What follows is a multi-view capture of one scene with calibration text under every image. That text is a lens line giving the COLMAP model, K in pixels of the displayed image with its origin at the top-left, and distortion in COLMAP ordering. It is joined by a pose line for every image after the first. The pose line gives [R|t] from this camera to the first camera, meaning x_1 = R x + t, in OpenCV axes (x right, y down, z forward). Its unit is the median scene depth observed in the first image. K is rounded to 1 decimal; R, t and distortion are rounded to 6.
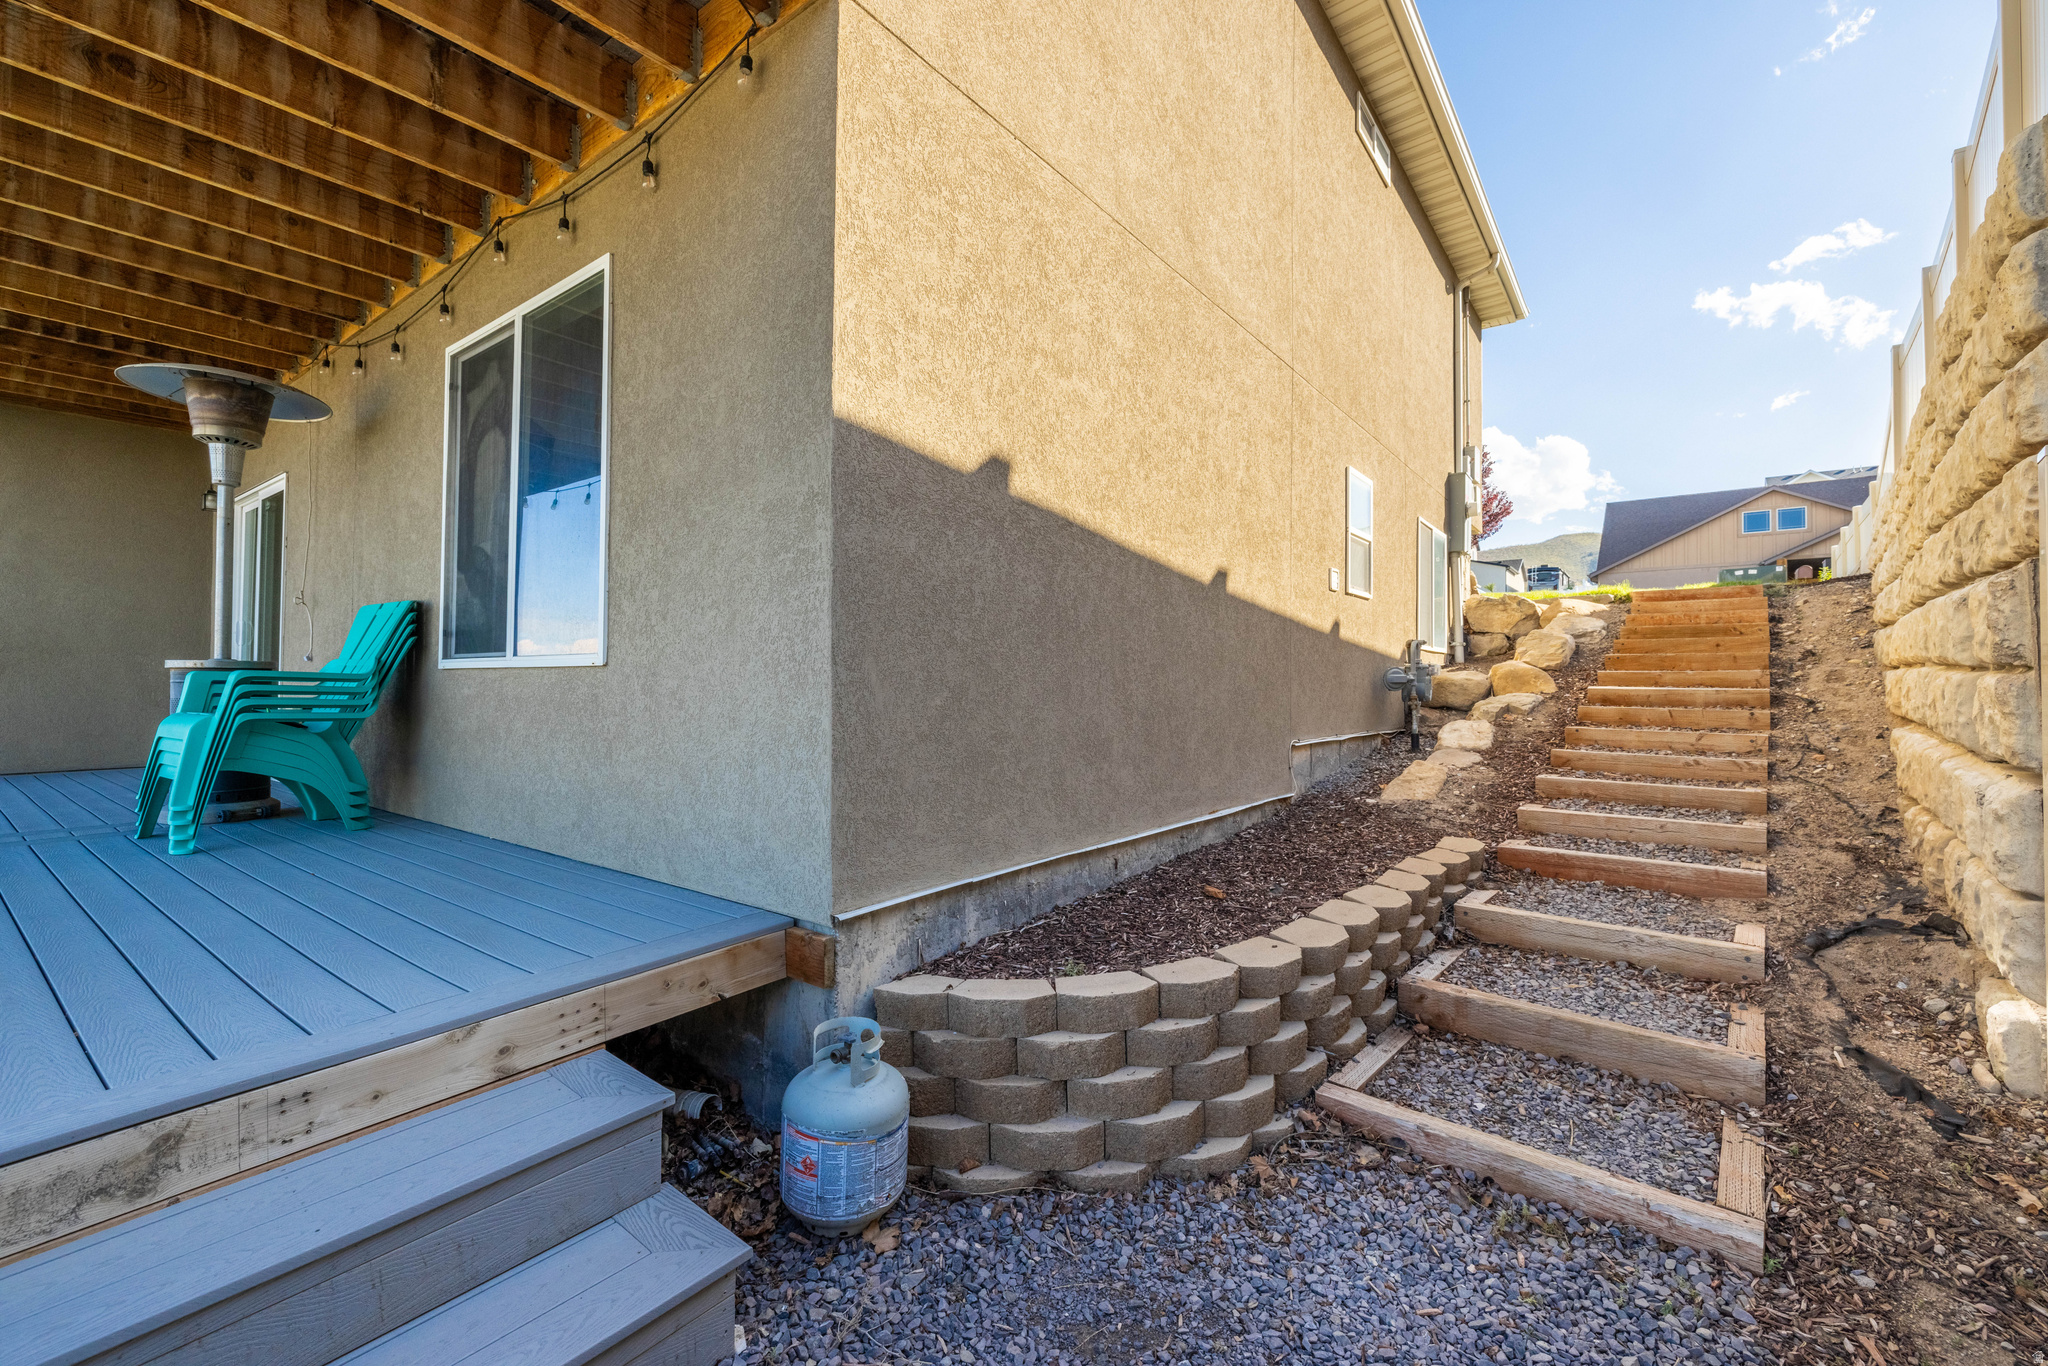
lens RADIAL K [[854.5, 0, 1022.4], [0, 854.5, 674.2], [0, 0, 1]] dist [-0.001162, 0.000664]
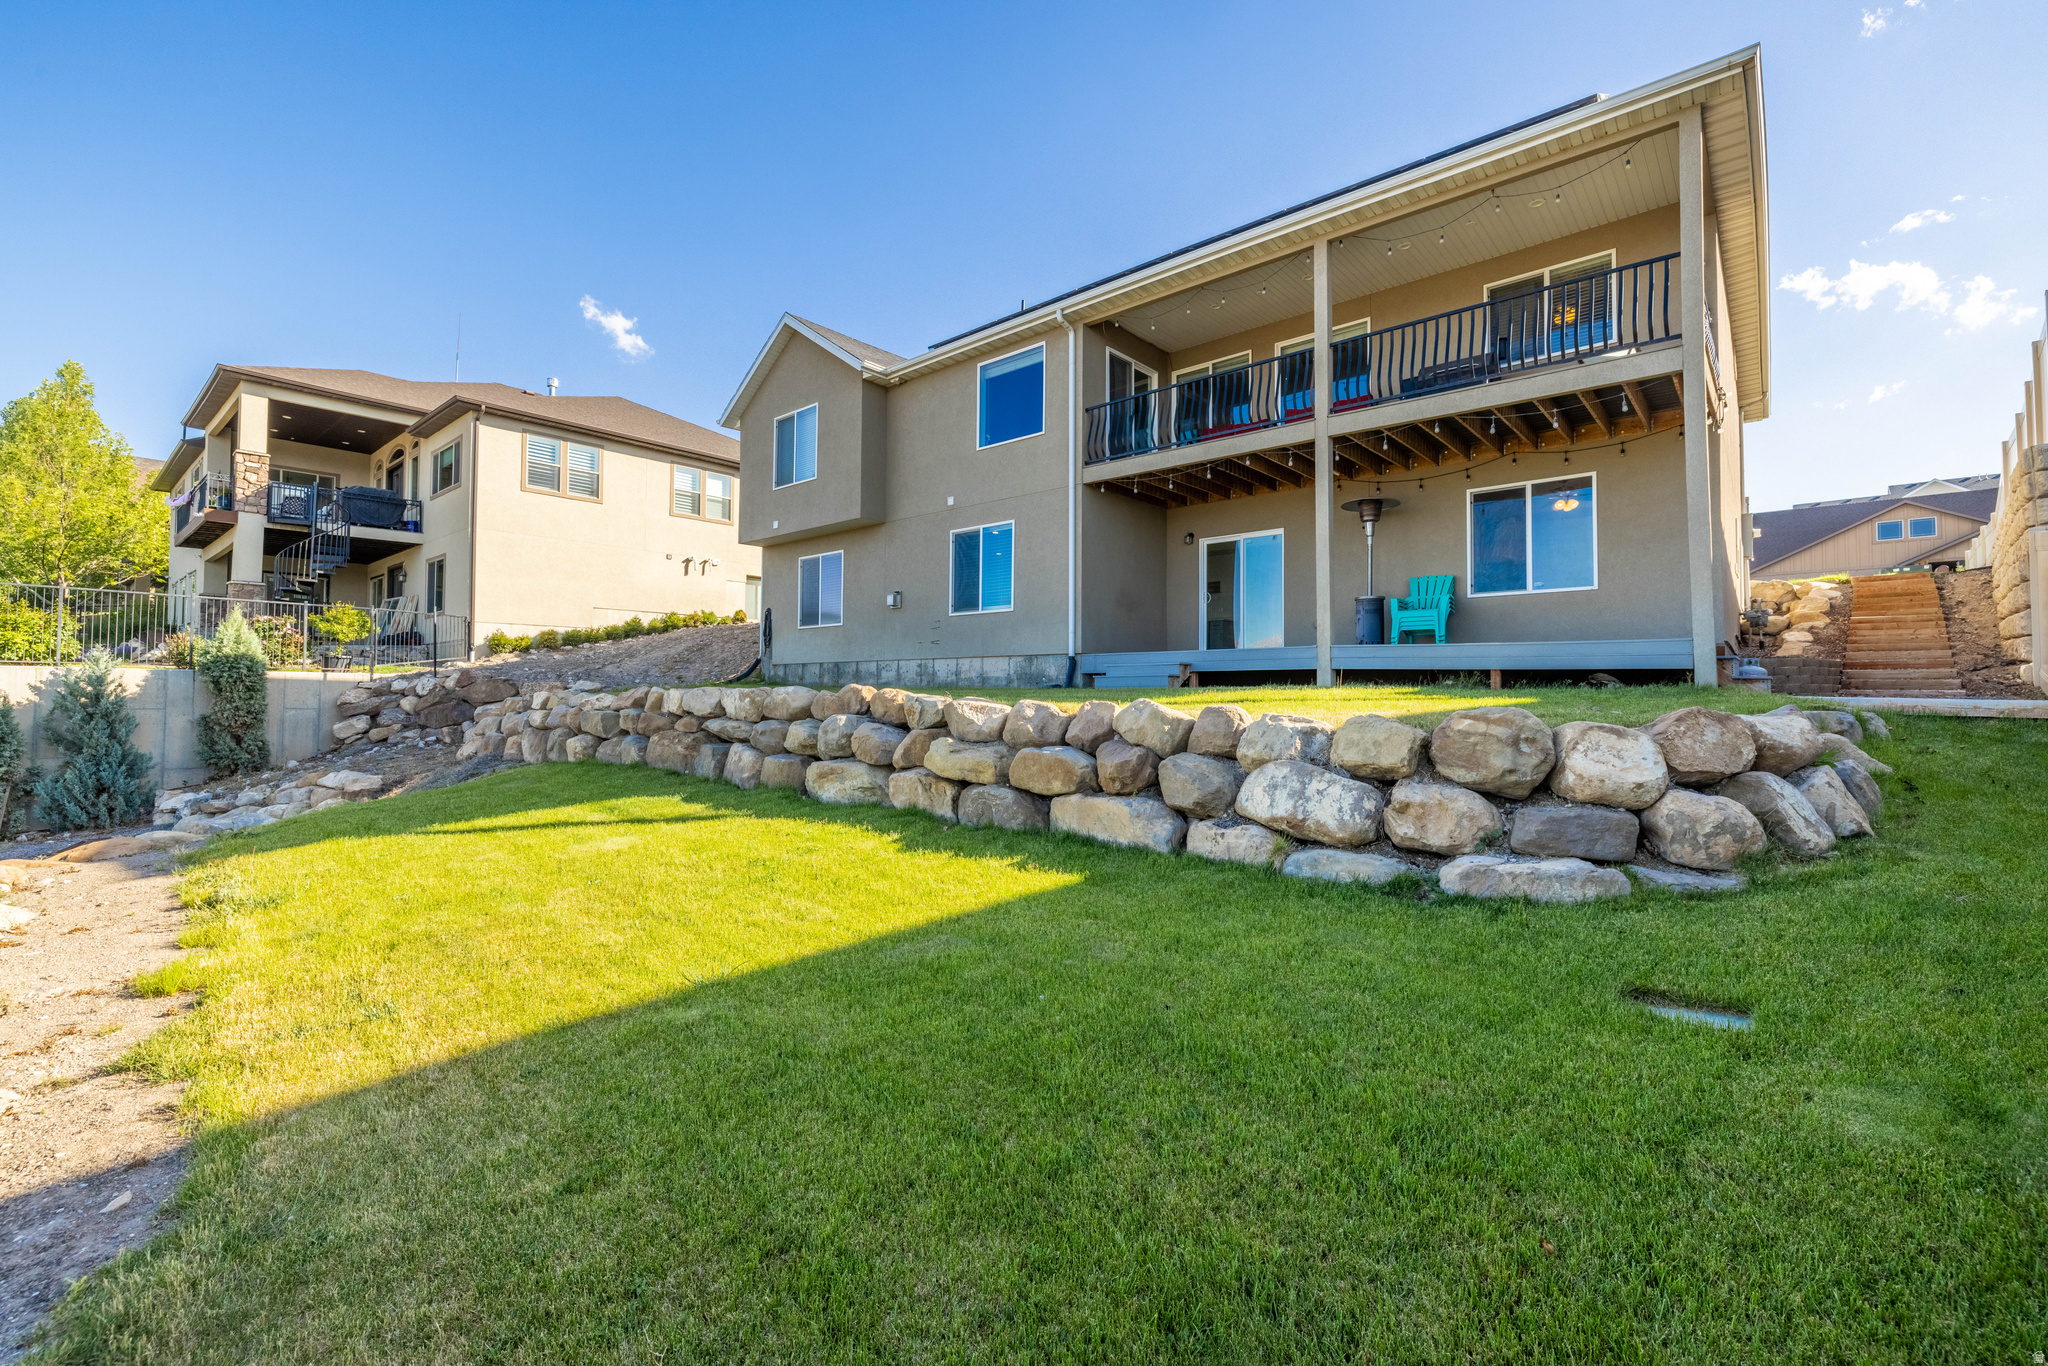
lens RADIAL K [[854.5, 0, 1024.6], [0, 854.5, 680.9], [0, 0, 1]] dist [-0.001162, 0.000664]
pose [[0.997533, -0.004533, -0.070047, -0.656185], [0.003717, 0.999924, -0.011773, 0.099531], [0.070095, 0.011484, 0.997474, -0.670930]]
